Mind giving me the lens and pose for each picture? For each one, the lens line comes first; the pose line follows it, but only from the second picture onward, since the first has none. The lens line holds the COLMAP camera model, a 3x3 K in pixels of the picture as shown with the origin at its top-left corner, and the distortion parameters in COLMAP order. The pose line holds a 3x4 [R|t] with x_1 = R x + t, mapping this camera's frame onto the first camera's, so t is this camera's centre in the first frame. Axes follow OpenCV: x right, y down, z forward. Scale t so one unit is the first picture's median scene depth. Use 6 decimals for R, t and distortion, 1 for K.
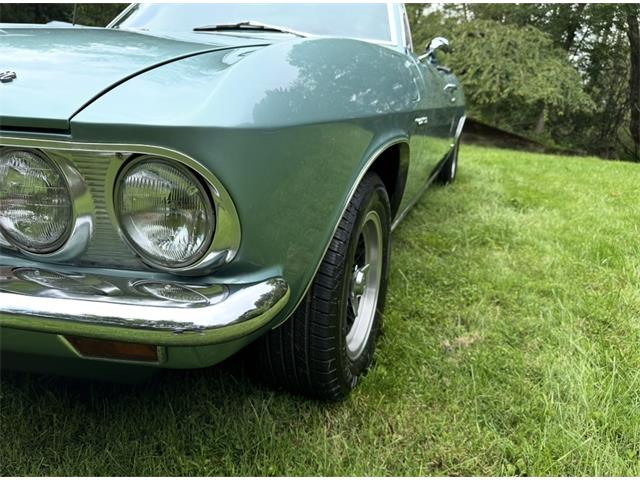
lens RADIAL K [[449.2, 0, 323.3], [0, 449.2, 235.4], [0, 0, 1]] dist [0.004152, -0.004329]
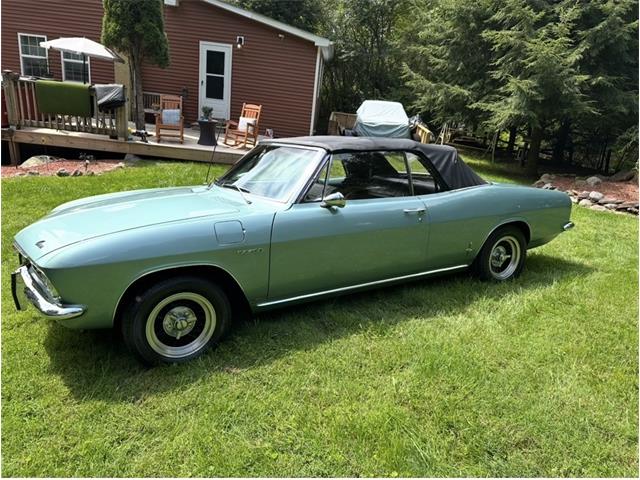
lens RADIAL K [[443.0, 0, 323.7], [0, 443.0, 241.0], [0, 0, 1]] dist [0.052630, -0.063100]
pose [[0.768910, 0.124233, -0.627171, 0.243903], [-0.172958, 0.984783, -0.016975, -0.048004], [0.615518, 0.121526, 0.778697, -0.040056]]
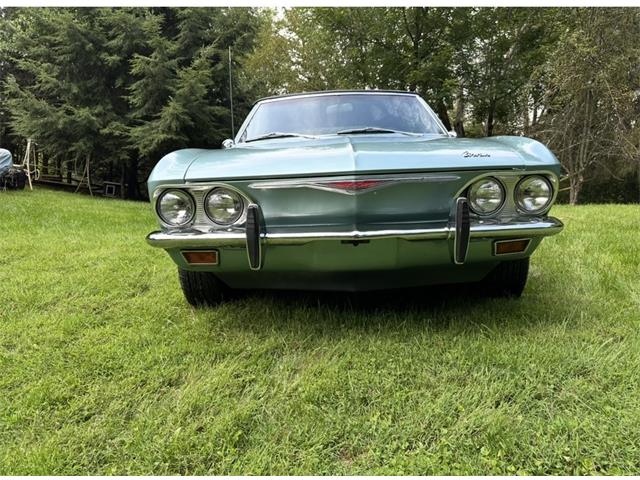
lens RADIAL K [[443.0, 0, 323.7], [0, 443.0, 241.0], [0, 0, 1]] dist [0.052630, -0.063100]
pose [[0.941850, -0.121552, 0.313280, -0.164296], [0.168884, 0.977214, -0.128577, 0.025128], [-0.290513, 0.174008, 0.940916, -0.085139]]
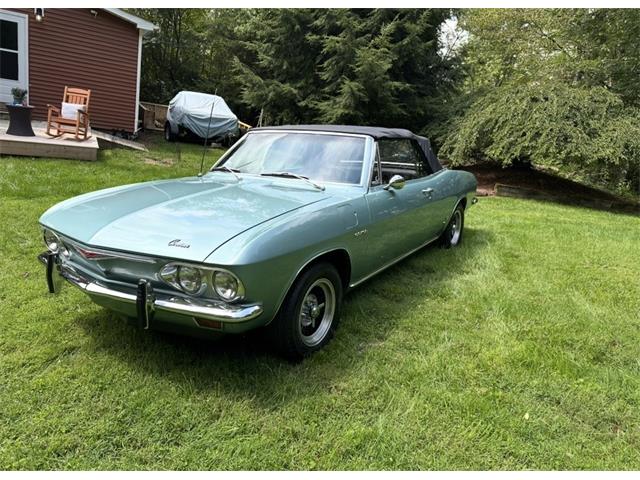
lens RADIAL K [[443.0, 0, 323.7], [0, 443.0, 241.0], [0, 0, 1]] dist [0.052630, -0.063100]
pose [[0.979361, 0.040423, -0.198034, 0.066526], [-0.053866, 0.996561, -0.062970, -0.013031], [0.194807, 0.072338, 0.978170, -0.140895]]
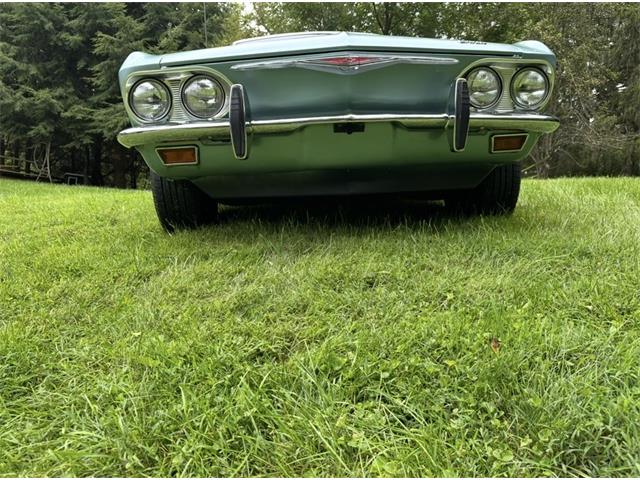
lens RADIAL K [[449.2, 0, 323.3], [0, 449.2, 235.4], [0, 0, 1]] dist [0.004152, -0.004329]
pose [[0.918065, -0.129700, 0.374613, -0.172988], [0.189982, 0.973329, -0.128599, 0.062170], [-0.347943, 0.189232, 0.918220, -0.064386]]
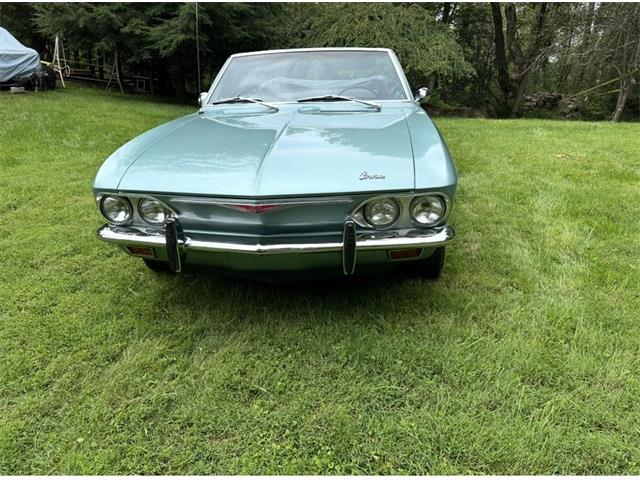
lens RADIAL K [[443.0, 0, 326.5], [0, 443.0, 229.1], [0, 0, 1]] dist [0.048507, -0.057574]
pose [[0.967104, -0.150442, 0.205129, -0.109443], [0.137695, 0.987620, 0.075142, -0.015966], [-0.213894, -0.044425, 0.975846, -0.127601]]
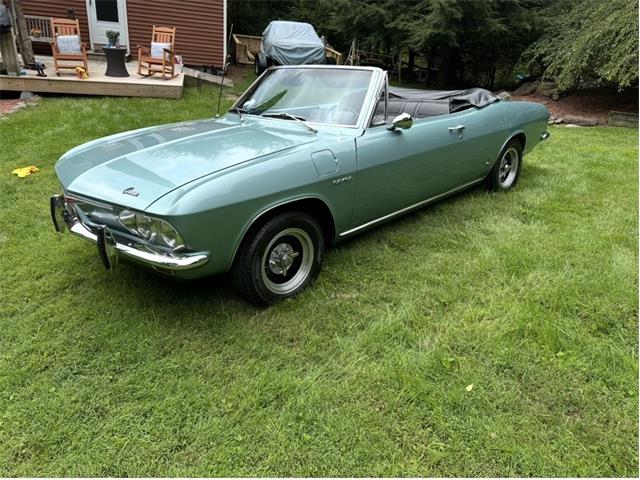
lens RADIAL K [[443.0, 0, 323.7], [0, 443.0, 241.0], [0, 0, 1]] dist [0.052630, -0.063100]
pose [[0.903556, 0.111409, -0.413732, 0.140353], [-0.075240, 0.991856, 0.102768, -0.027923], [0.421811, -0.061728, 0.904580, -0.106939]]
